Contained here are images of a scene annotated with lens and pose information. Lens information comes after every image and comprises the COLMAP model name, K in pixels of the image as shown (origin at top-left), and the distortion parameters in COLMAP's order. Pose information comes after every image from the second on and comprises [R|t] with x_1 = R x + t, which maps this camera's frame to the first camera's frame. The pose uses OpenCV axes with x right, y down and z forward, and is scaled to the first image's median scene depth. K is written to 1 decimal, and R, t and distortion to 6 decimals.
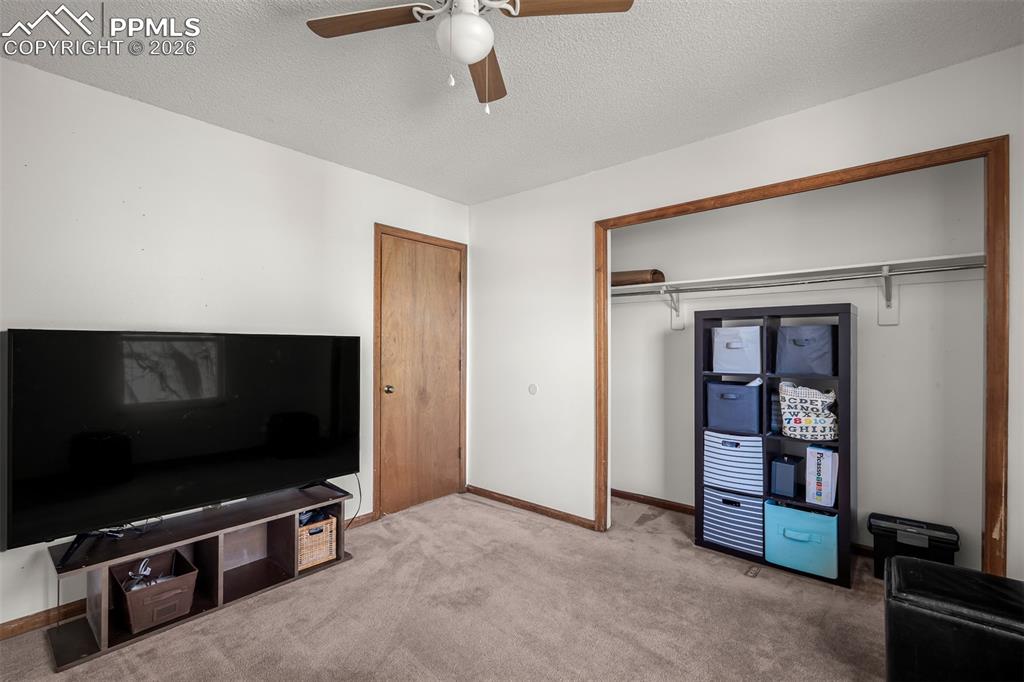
lens RADIAL K [[457.7, 0, 510.4], [0, 457.7, 342.7], [0, 0, 1]] dist [-0.001746, -0.001846]
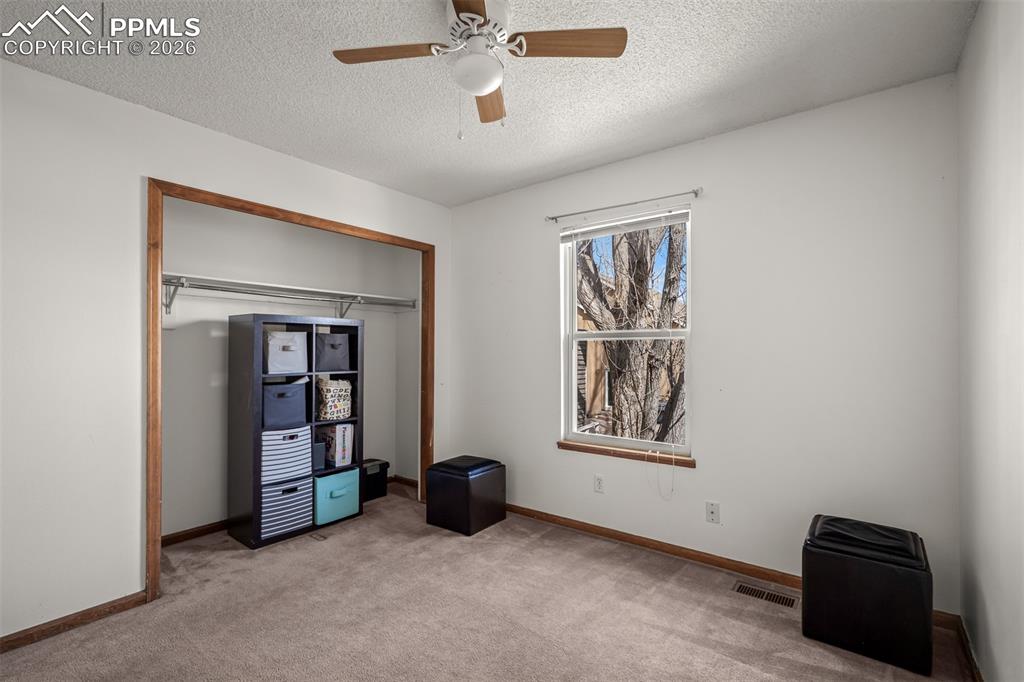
lens RADIAL K [[457.7, 0, 510.7], [0, 457.7, 347.3], [0, 0, 1]] dist [-0.001746, -0.001846]
pose [[-0.065302, 0.009599, 0.997819, -0.689959], [-0.005295, 0.999936, -0.009965, 0.011881], [-0.997852, -0.005935, -0.065247, 0.565805]]
